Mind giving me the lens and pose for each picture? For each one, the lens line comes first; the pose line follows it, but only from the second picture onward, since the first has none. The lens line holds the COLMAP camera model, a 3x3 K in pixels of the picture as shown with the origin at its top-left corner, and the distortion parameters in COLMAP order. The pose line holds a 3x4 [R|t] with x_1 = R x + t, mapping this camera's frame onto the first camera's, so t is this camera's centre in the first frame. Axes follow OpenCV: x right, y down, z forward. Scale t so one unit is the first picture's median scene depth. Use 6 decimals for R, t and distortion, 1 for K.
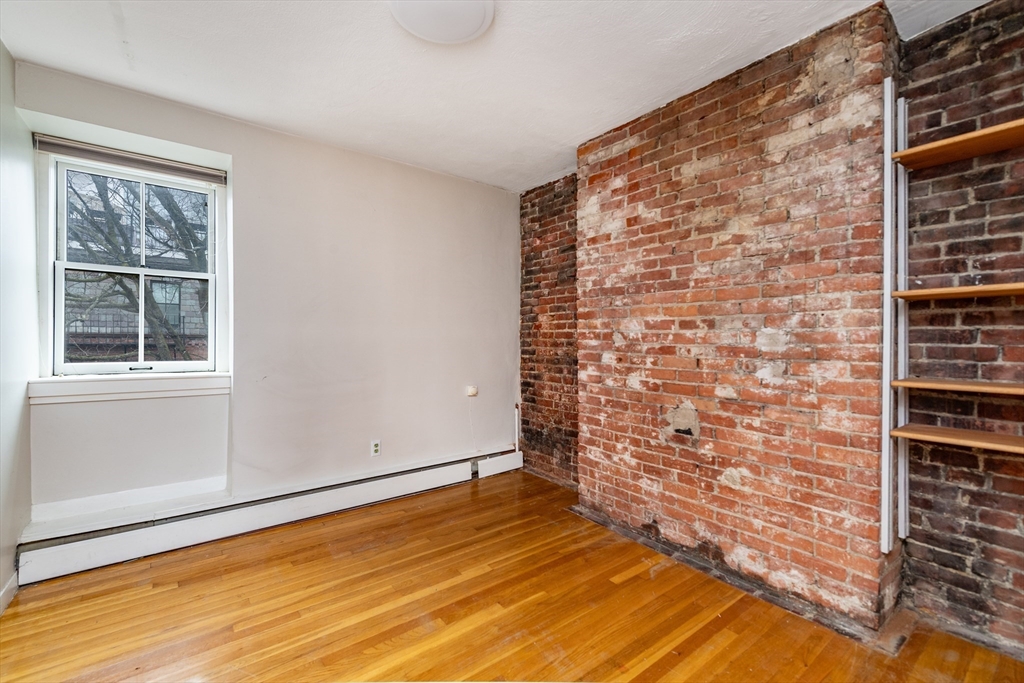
lens RADIAL K [[441.9, 0, 512.0], [0, 441.9, 341.5], [0, 0, 1]] dist [0.001281, -0.000076]
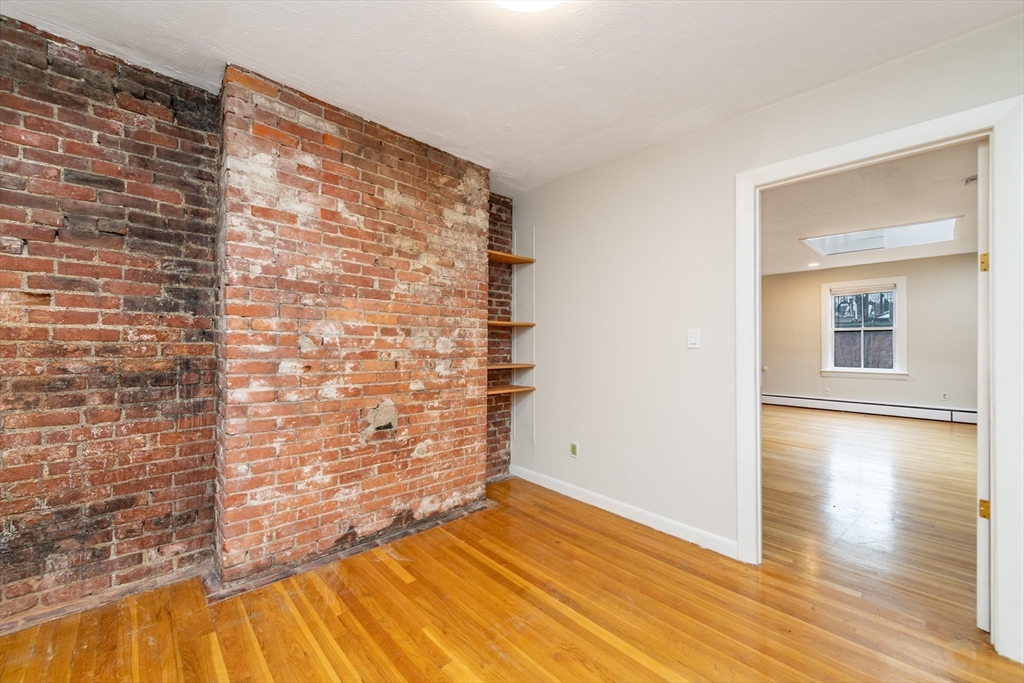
lens RADIAL K [[399.8, 0, 512.0], [0, 399.8, 341.5], [0, 0, 1]] dist [0.003060, -0.000181]
pose [[-0.116146, 0.002285, 0.993230, -0.652712], [-0.006101, 0.999977, -0.003014, -0.011704], [-0.993213, -0.006410, -0.116129, 0.795031]]
